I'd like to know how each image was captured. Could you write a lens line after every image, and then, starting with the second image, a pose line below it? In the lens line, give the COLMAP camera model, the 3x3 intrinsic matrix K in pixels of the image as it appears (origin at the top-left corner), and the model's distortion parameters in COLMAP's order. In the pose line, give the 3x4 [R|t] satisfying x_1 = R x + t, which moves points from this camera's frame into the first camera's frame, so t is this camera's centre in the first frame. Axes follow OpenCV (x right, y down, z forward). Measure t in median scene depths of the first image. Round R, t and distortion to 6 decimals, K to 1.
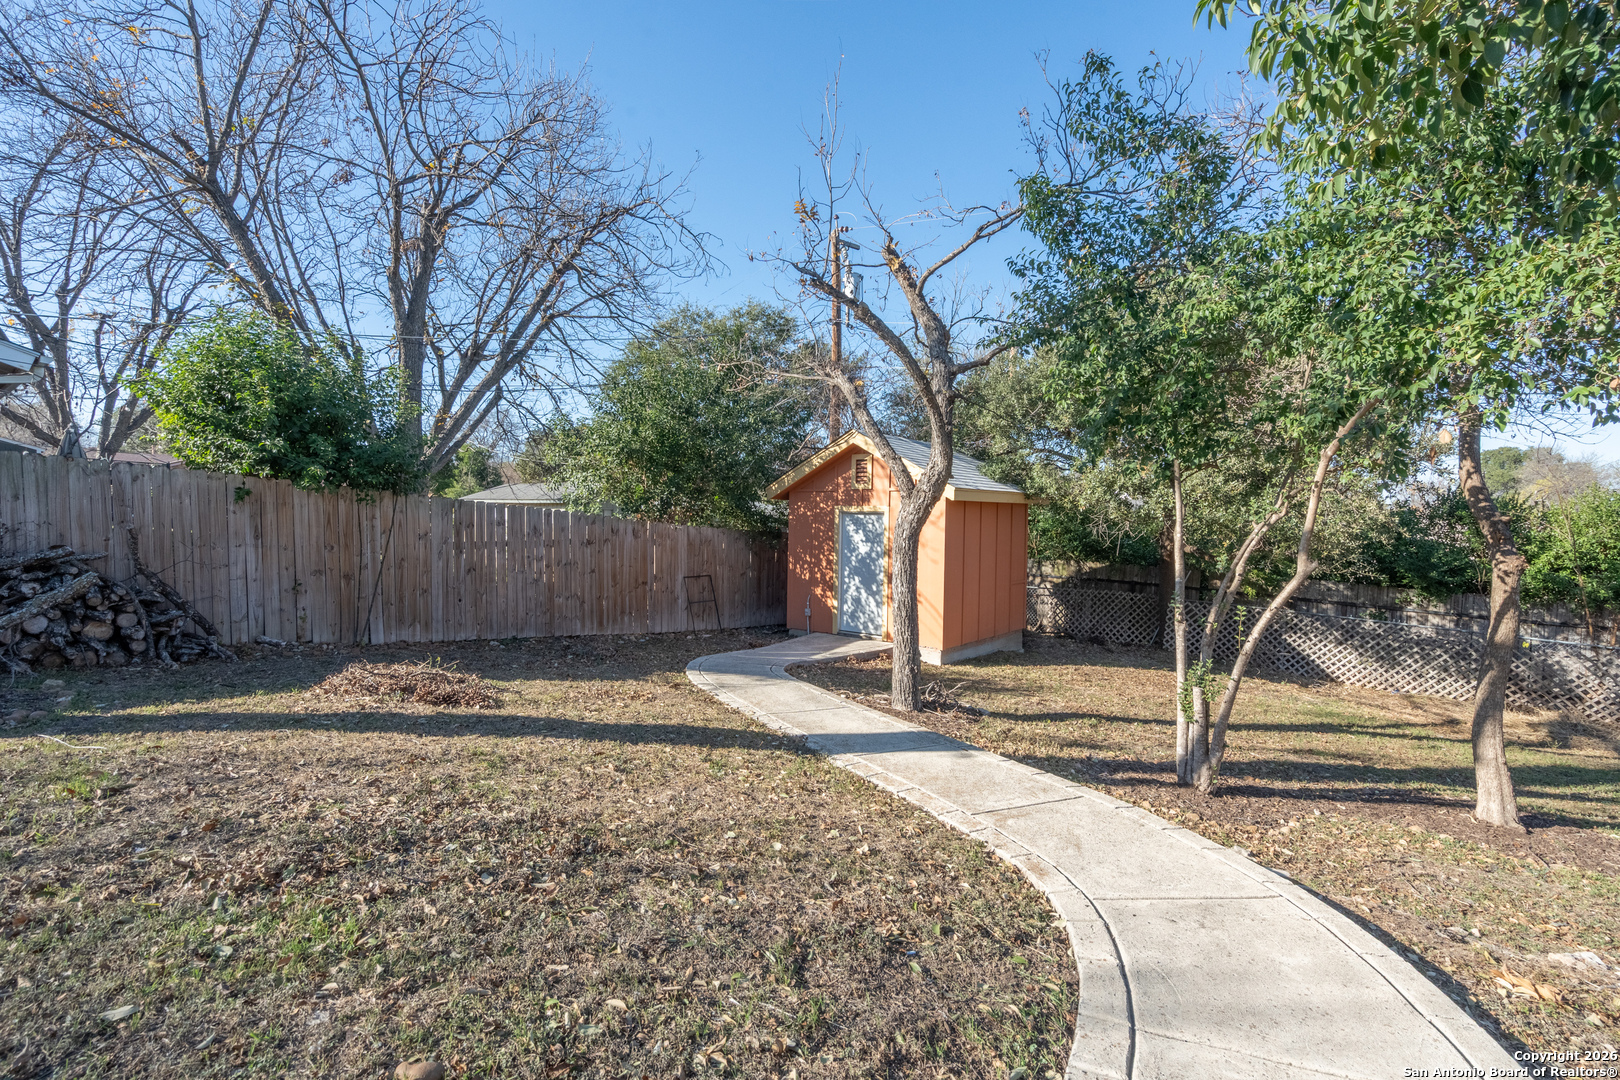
lens RADIAL K [[753.6, 0, 809.0], [0, 753.6, 538.8], [0, 0, 1]] dist [0.002611, -0.000350]
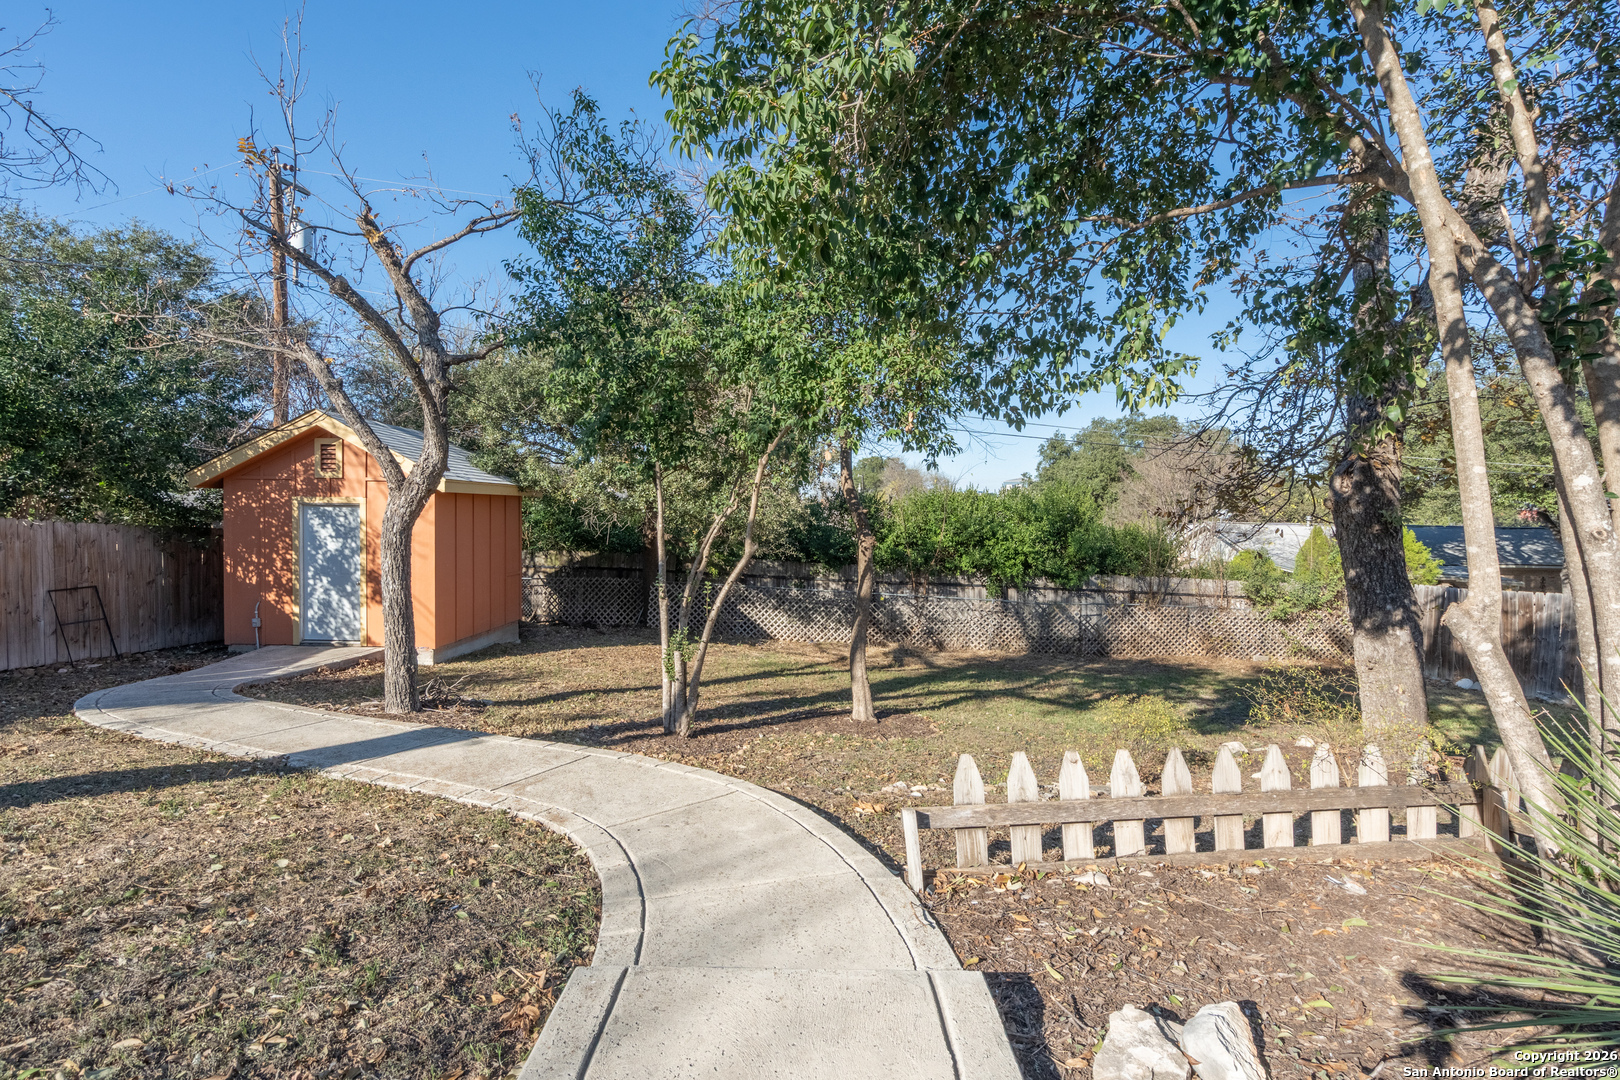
lens RADIAL K [[753.6, 0, 802.6], [0, 753.6, 532.1], [0, 0, 1]] dist [0.002611, -0.000350]
pose [[0.797066, -0.019116, 0.603590, -0.045548], [0.017156, 0.999812, 0.009009, -0.001435], [-0.603649, 0.003175, 0.797244, -0.076734]]
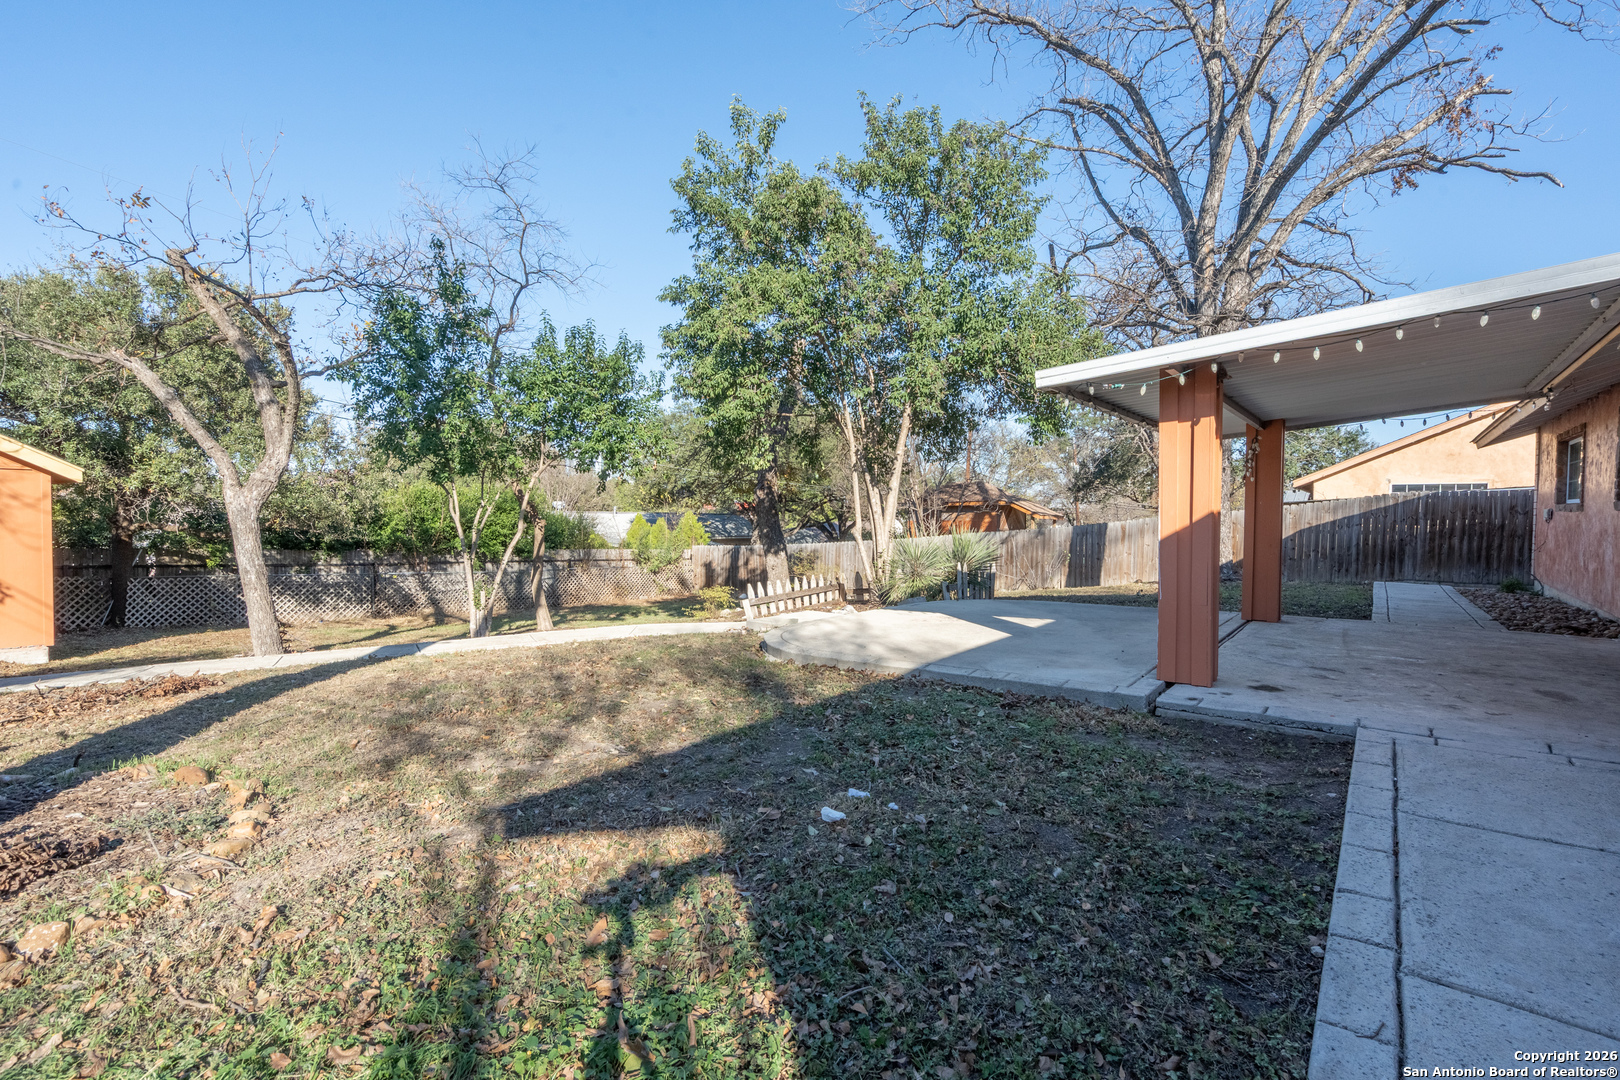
lens RADIAL K [[753.6, 0, 808.8], [0, 753.6, 534.4], [0, 0, 1]] dist [0.002611, -0.000350]
pose [[0.001488, -0.043210, 0.999065, -1.259456], [0.018516, 0.998896, 0.043176, -0.014662], [-0.999827, 0.018435, 0.002286, 0.136360]]
